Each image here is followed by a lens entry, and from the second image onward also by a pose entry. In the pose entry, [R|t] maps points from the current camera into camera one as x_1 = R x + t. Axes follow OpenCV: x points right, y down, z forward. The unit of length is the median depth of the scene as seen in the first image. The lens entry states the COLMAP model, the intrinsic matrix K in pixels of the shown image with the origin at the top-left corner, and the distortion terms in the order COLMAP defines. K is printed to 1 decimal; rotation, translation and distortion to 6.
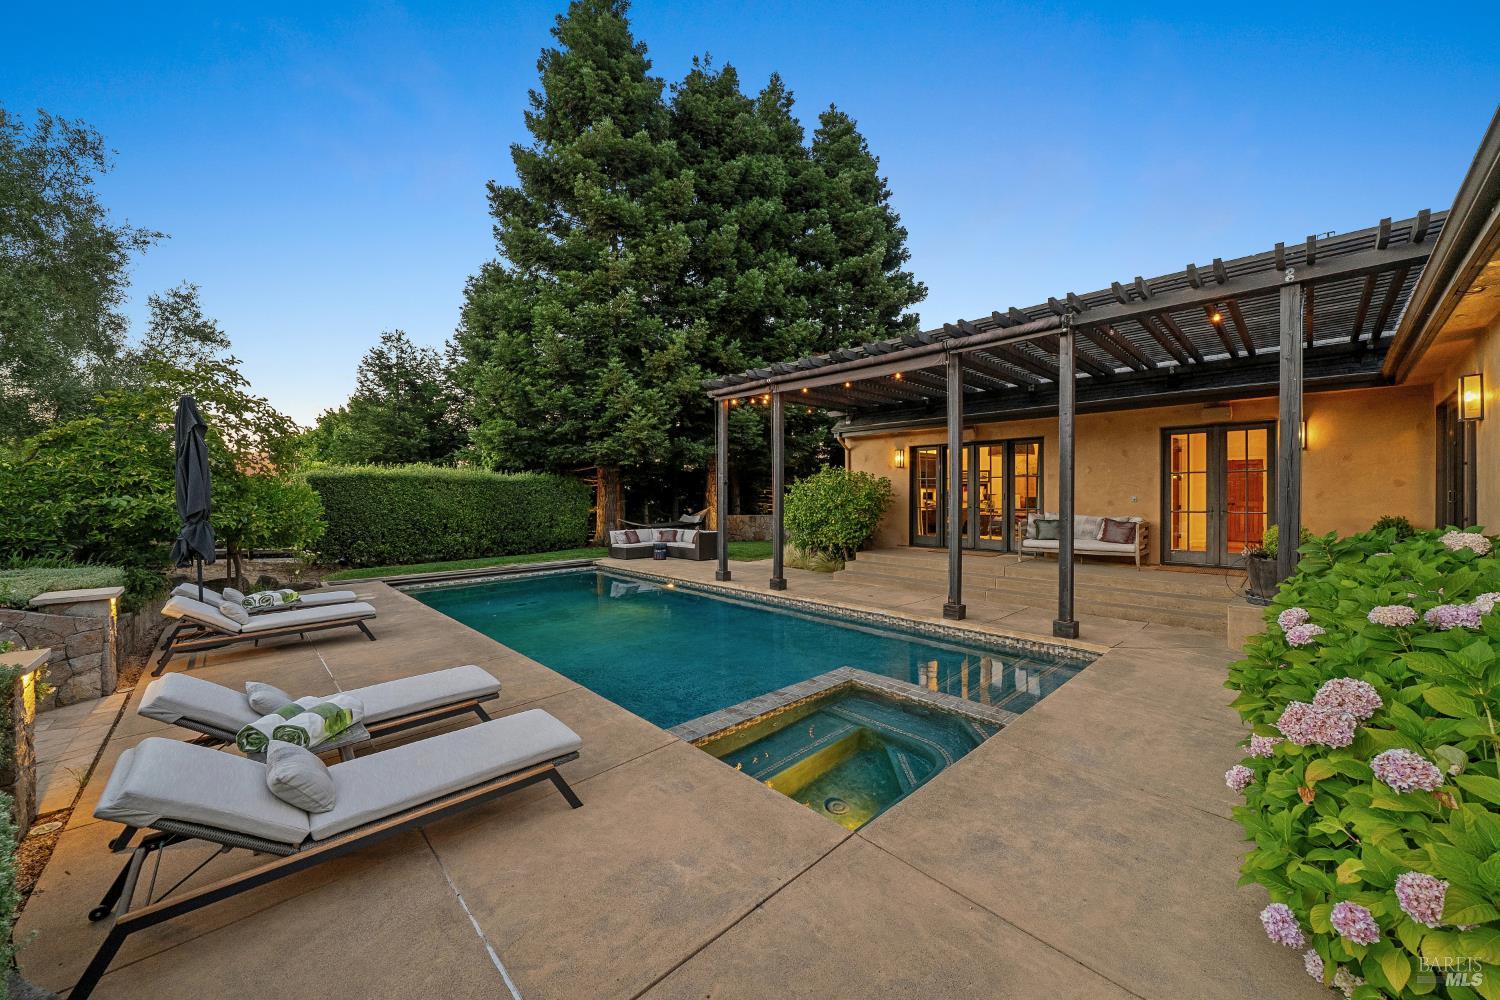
lens RADIAL K [[555.6, 0, 743.6], [0, 555.6, 499.0], [0, 0, 1]] dist [-0.007430, -0.000442]
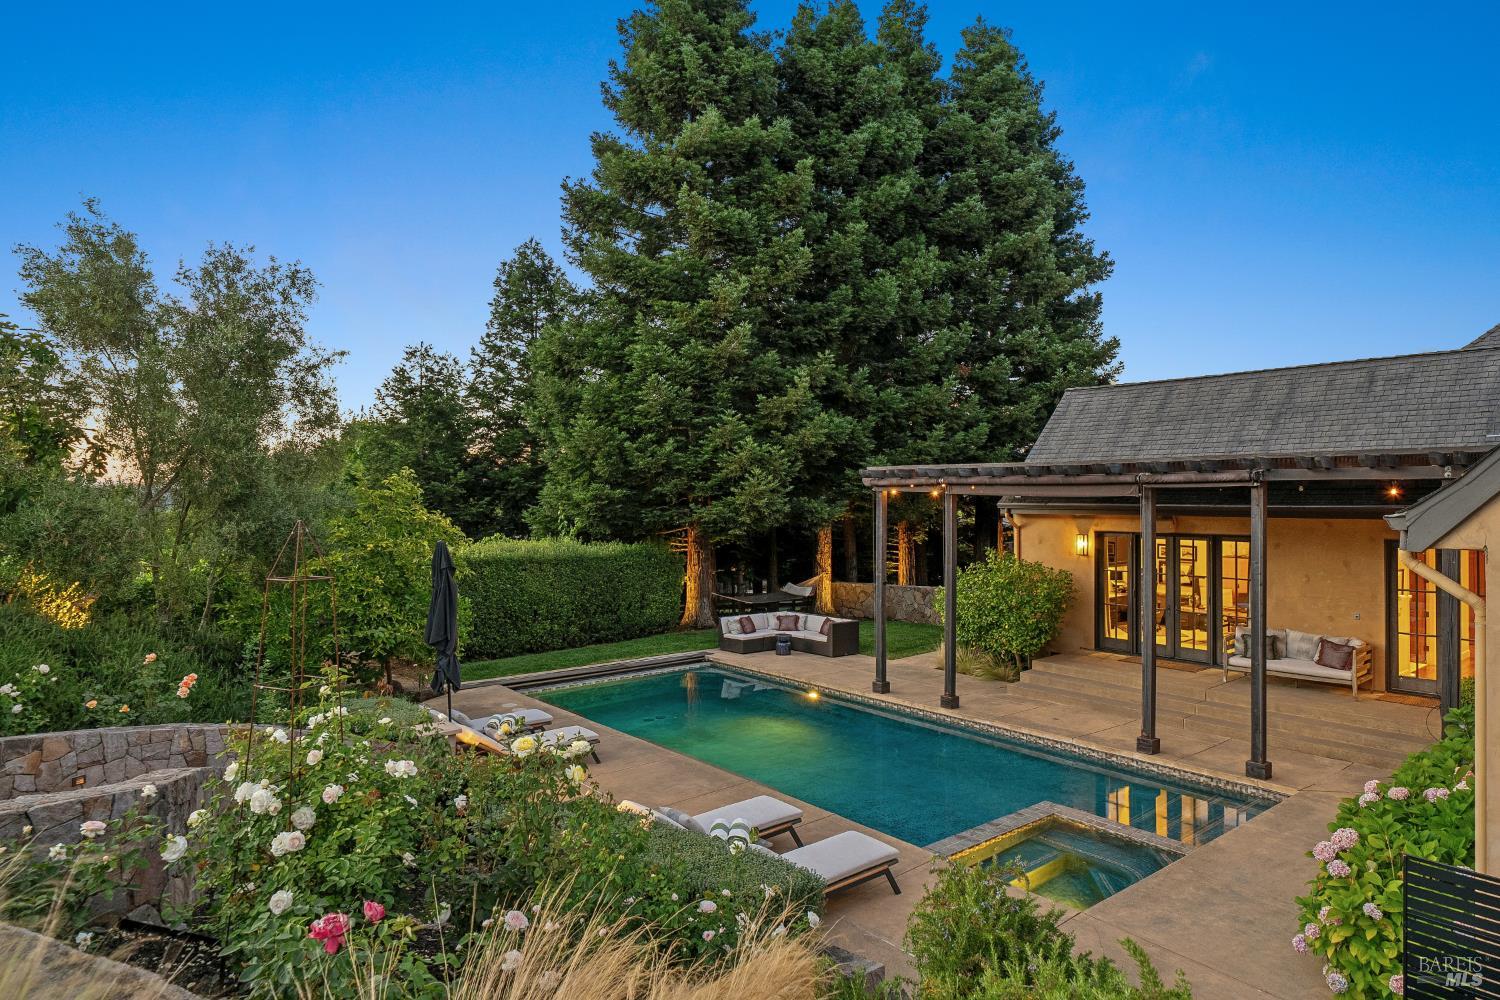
lens RADIAL K [[885.0, 0, 745.9], [0, 885.0, 486.0], [0, 0, 1]] dist [0.002895, -0.003016]
pose [[0.997455, 0.003153, -0.071225, -0.111038], [-0.004738, 0.999745, -0.022097, -0.109560], [0.071137, 0.022378, 0.997215, -0.314606]]
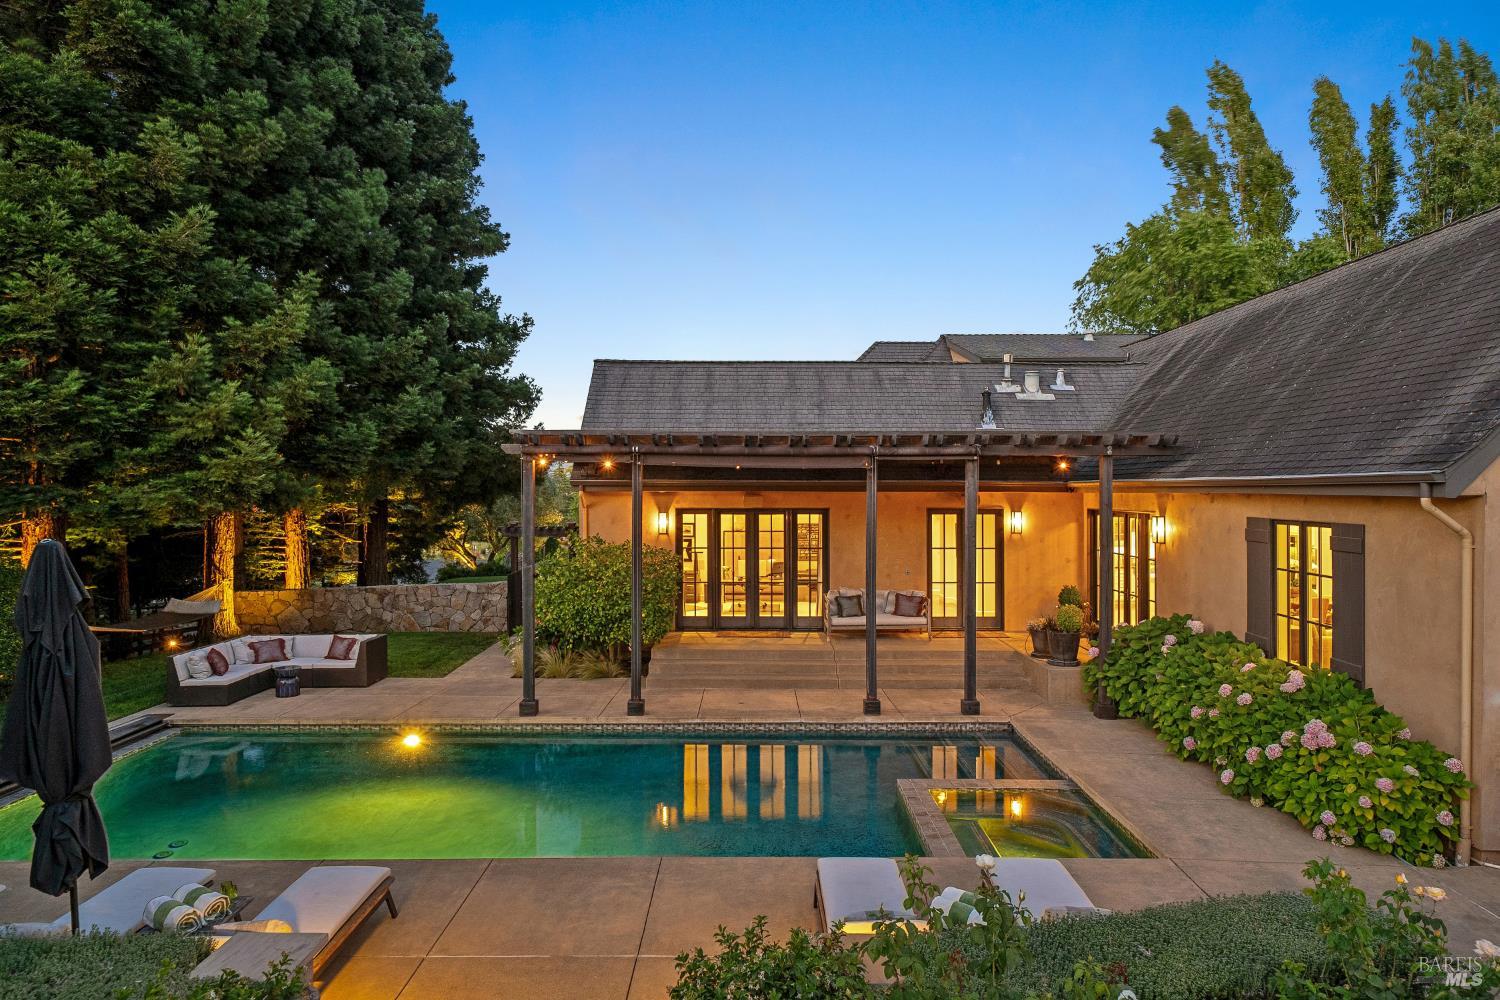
lens RADIAL K [[900.1, 0, 756.2], [0, 900.1, 491.0], [0, 0, 1]] dist [0.000912, 0.007198]
pose [[0.688079, 0.000422, 0.725636, -0.485278], [0.004031, 0.999982, -0.004405, -0.095337], [-0.725625, 0.005956, 0.688065, 0.001513]]
